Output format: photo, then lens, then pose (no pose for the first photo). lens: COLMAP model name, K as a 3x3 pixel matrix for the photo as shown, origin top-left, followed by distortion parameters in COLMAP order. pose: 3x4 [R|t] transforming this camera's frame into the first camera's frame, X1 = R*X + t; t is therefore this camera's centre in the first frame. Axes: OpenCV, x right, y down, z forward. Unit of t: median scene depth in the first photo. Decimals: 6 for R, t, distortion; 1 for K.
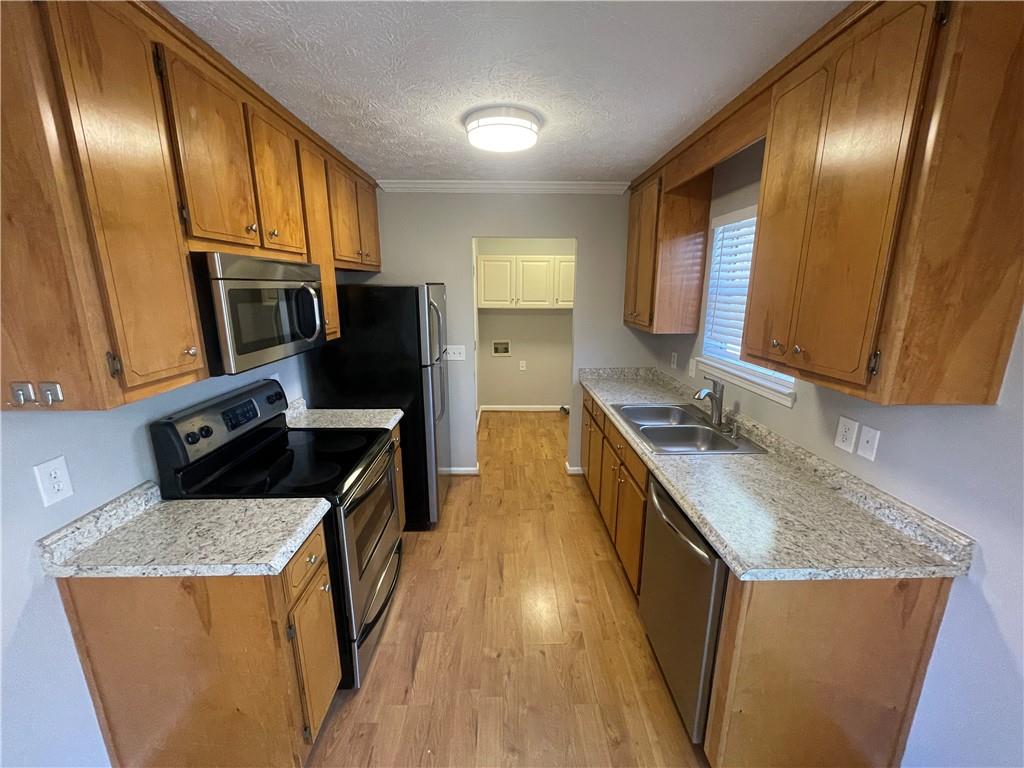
lens RADIAL K [[410.7, 0, 510.5], [0, 410.7, 383.9], [0, 0, 1]] dist [-0.001449, 0.000195]
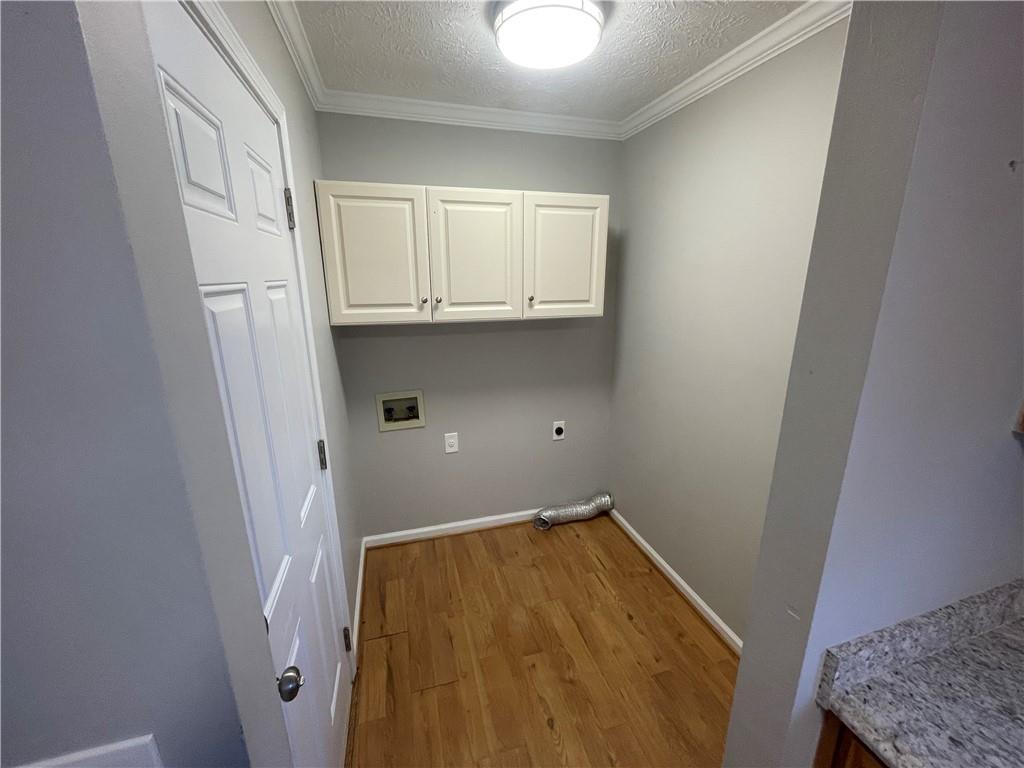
lens RADIAL K [[410.7, 0, 506.6], [0, 410.7, 382.4], [0, 0, 1]] dist [-0.001449, 0.000195]
pose [[0.965760, -0.075818, 0.248111, -0.021820], [0.068358, 0.996915, 0.038559, -0.136938], [-0.250269, -0.020278, 0.967964, 0.594831]]
